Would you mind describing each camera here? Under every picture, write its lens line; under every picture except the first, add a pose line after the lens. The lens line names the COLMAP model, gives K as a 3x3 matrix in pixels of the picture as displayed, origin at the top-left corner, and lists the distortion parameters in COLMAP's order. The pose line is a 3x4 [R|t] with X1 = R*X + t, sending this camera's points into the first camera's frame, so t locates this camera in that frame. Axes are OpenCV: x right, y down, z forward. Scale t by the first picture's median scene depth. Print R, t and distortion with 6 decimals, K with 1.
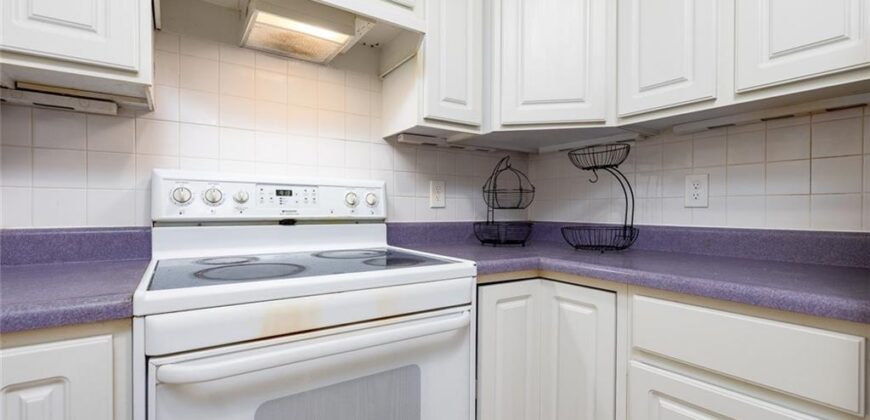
lens RADIAL K [[384.3, 0, 434.1], [0, 384.3, 212.5], [0, 0, 1]] dist [0.003637, -0.000691]
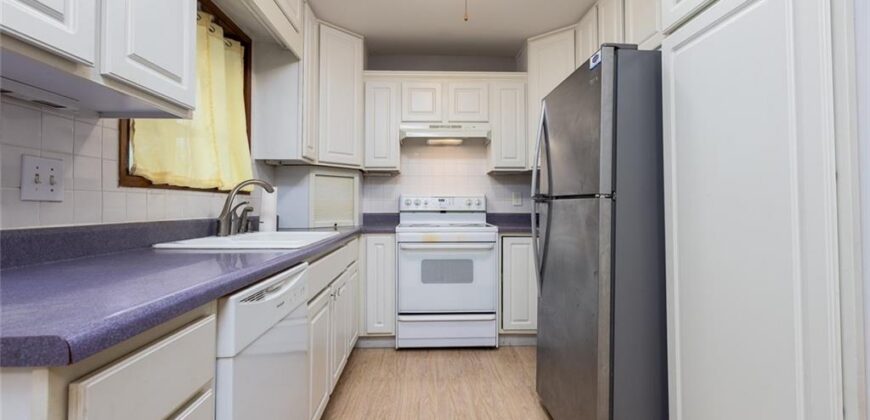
lens RADIAL K [[384.3, 0, 440.2], [0, 384.3, 197.1], [0, 0, 1]] dist [0.003637, -0.000691]
pose [[0.857264, -0.012377, -0.514728, 0.938508], [0.001416, 0.999764, -0.021681, -0.017538], [0.514875, 0.017858, 0.857079, -1.226202]]
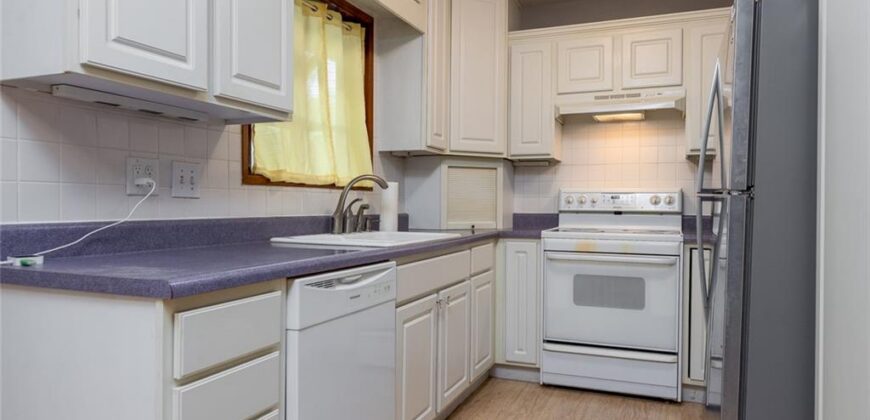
lens RADIAL K [[556.8, 0, 459.9], [0, 556.8, 209.2], [0, 0, 1]] dist [0.007893, 0.001042]
pose [[0.588965, 0.013035, -0.808053, 1.383447], [-0.006264, 0.999914, 0.011565, -0.019652], [0.808134, -0.001750, 0.588996, -1.239268]]
